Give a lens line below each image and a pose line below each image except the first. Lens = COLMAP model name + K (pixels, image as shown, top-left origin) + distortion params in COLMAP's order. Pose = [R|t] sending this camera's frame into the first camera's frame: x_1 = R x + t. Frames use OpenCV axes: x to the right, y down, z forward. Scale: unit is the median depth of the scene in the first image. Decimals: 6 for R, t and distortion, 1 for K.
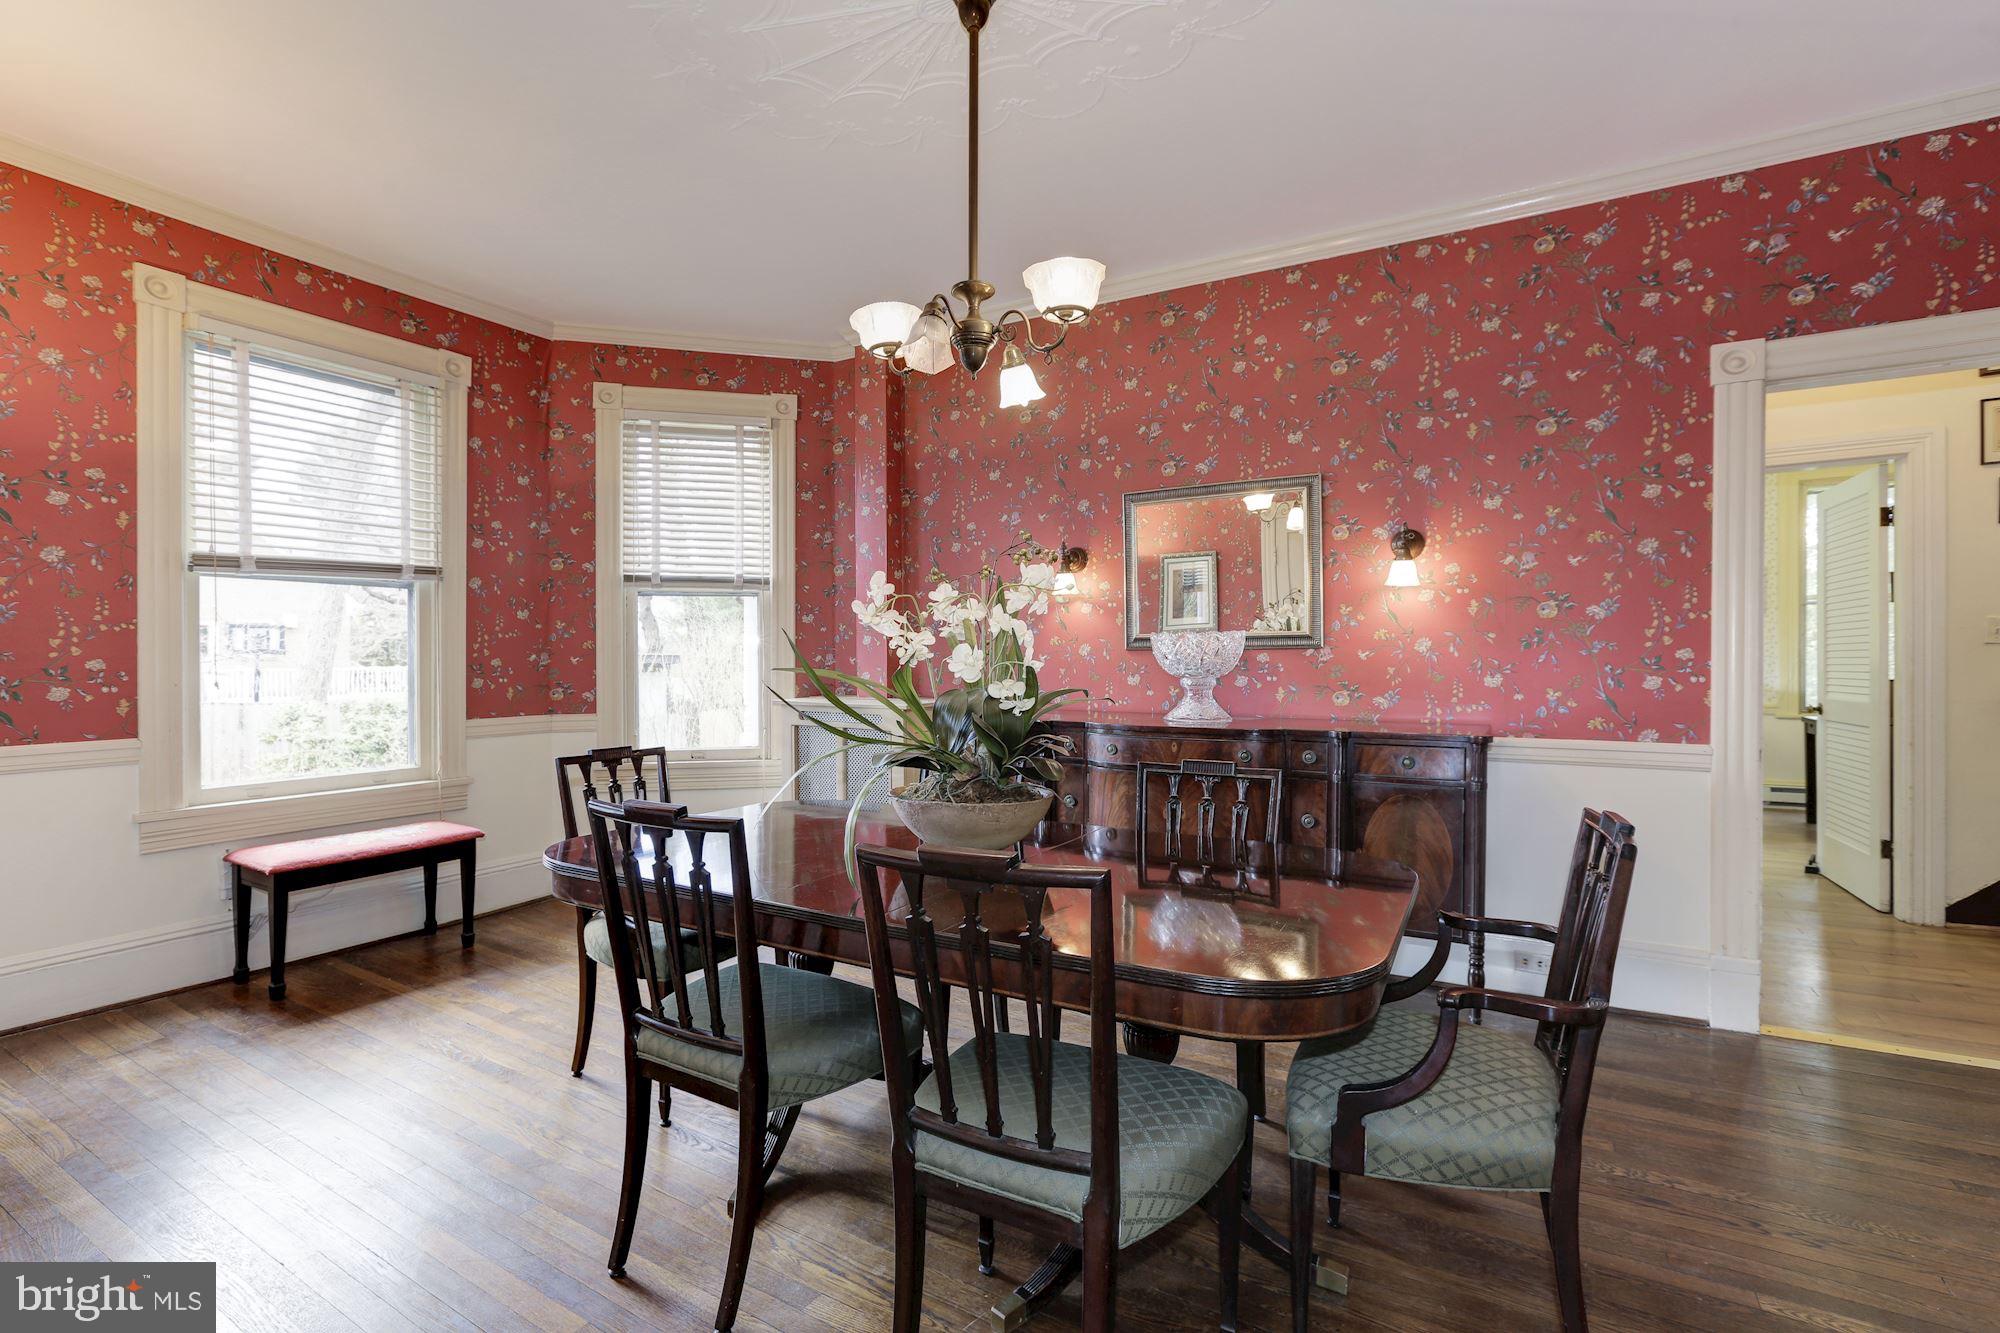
lens RADIAL K [[916.5, 0, 997.9], [0, 916.5, 660.5], [0, 0, 1]] dist [-0.012815, 0.000576]
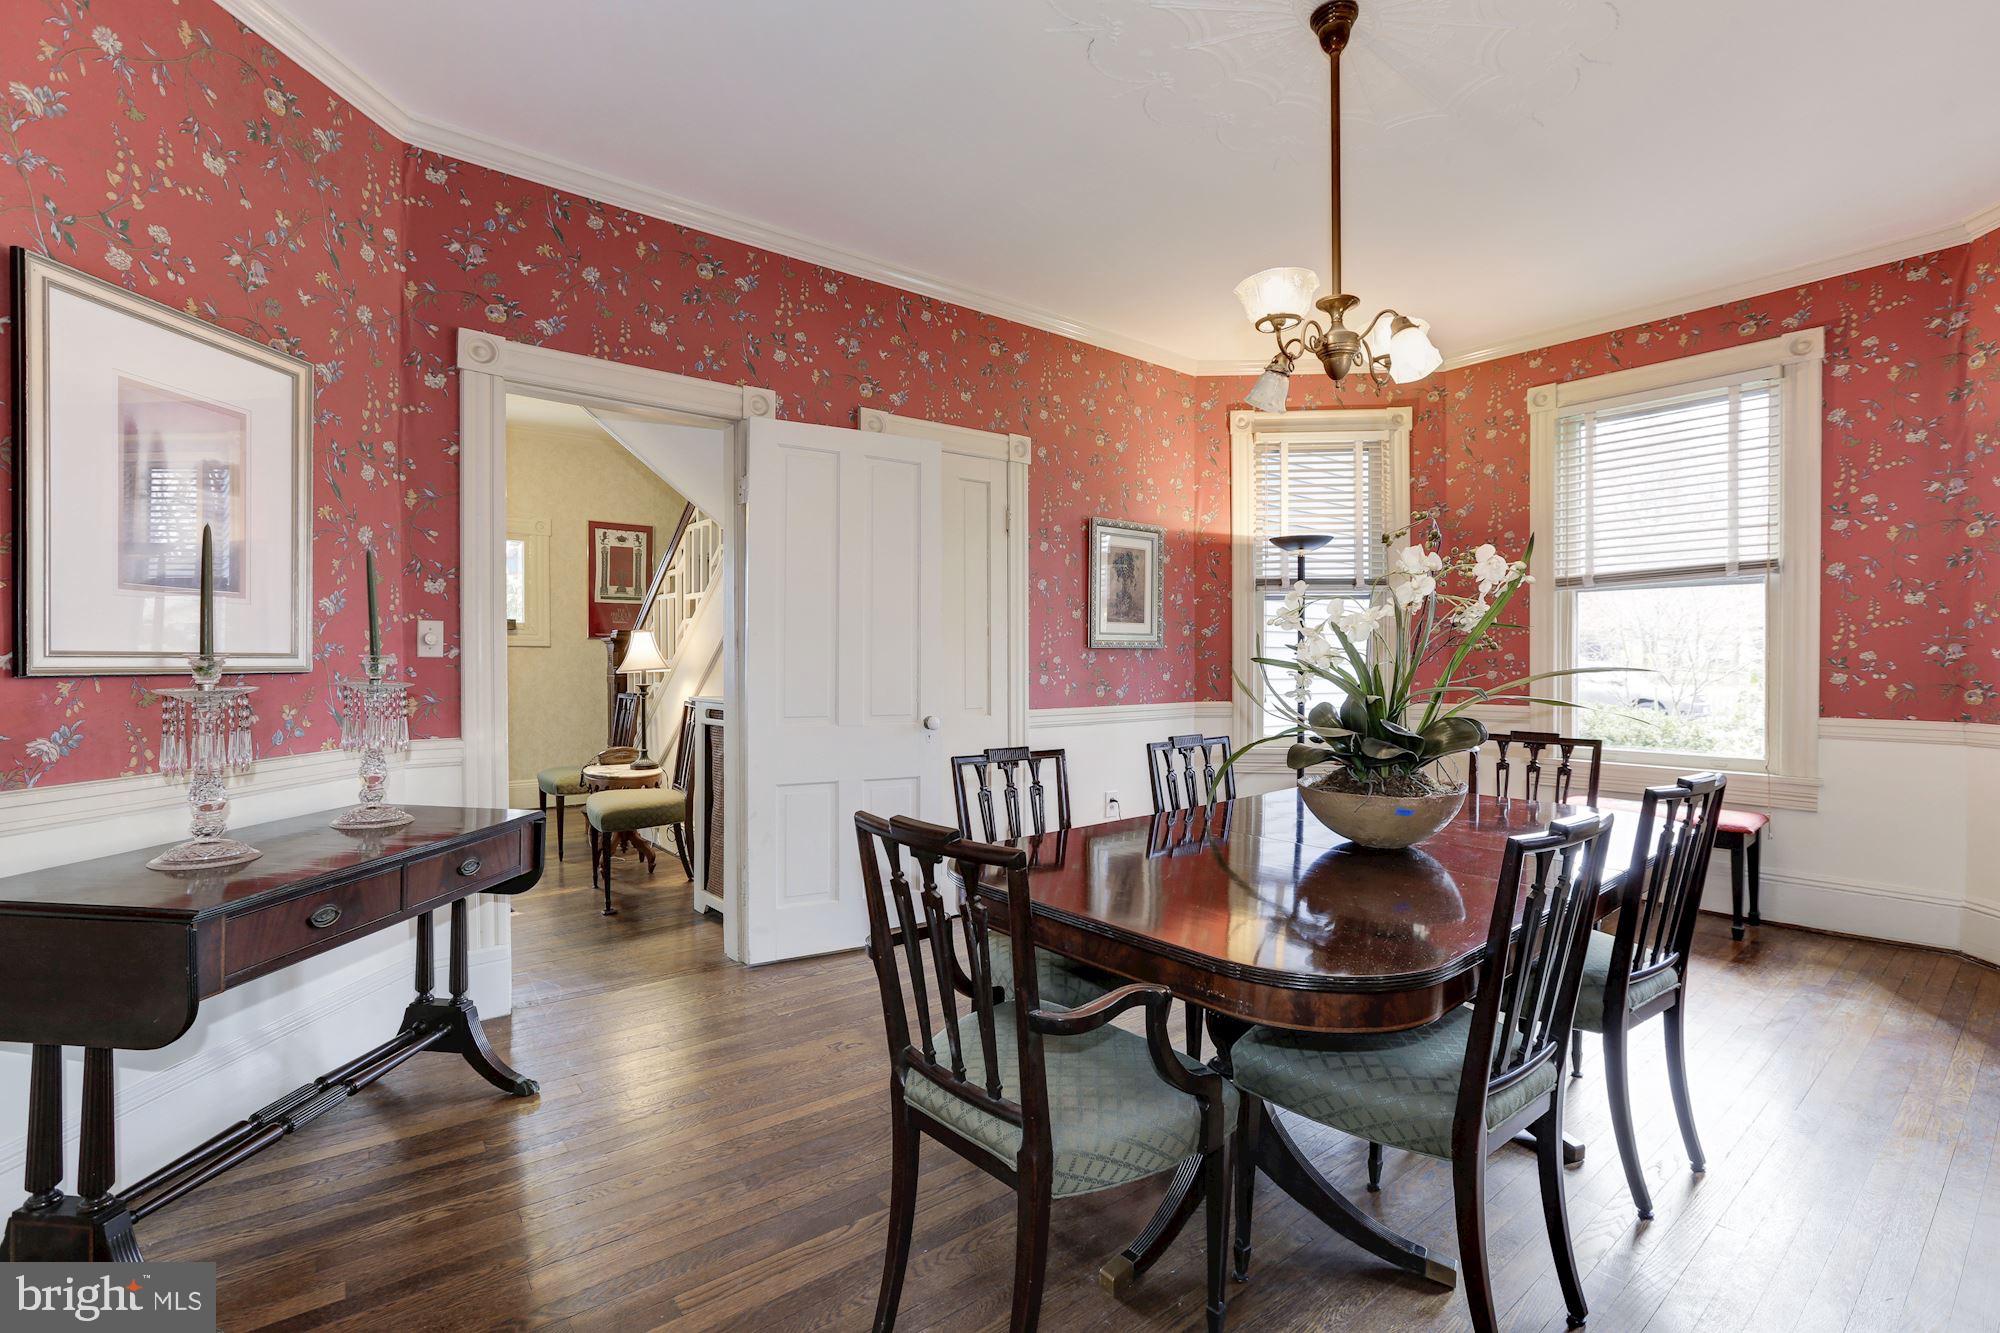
lens RADIAL K [[909.5, 0, 998.9], [0, 909.5, 659.4], [0, 0, 1]] dist [-0.050990, 0.030960]
pose [[-0.353571, 0.002726, -0.935404, 0.561985], [-0.001048, 0.999994, 0.003310, 0.003602], [0.935407, 0.002151, -0.353566, 0.534876]]
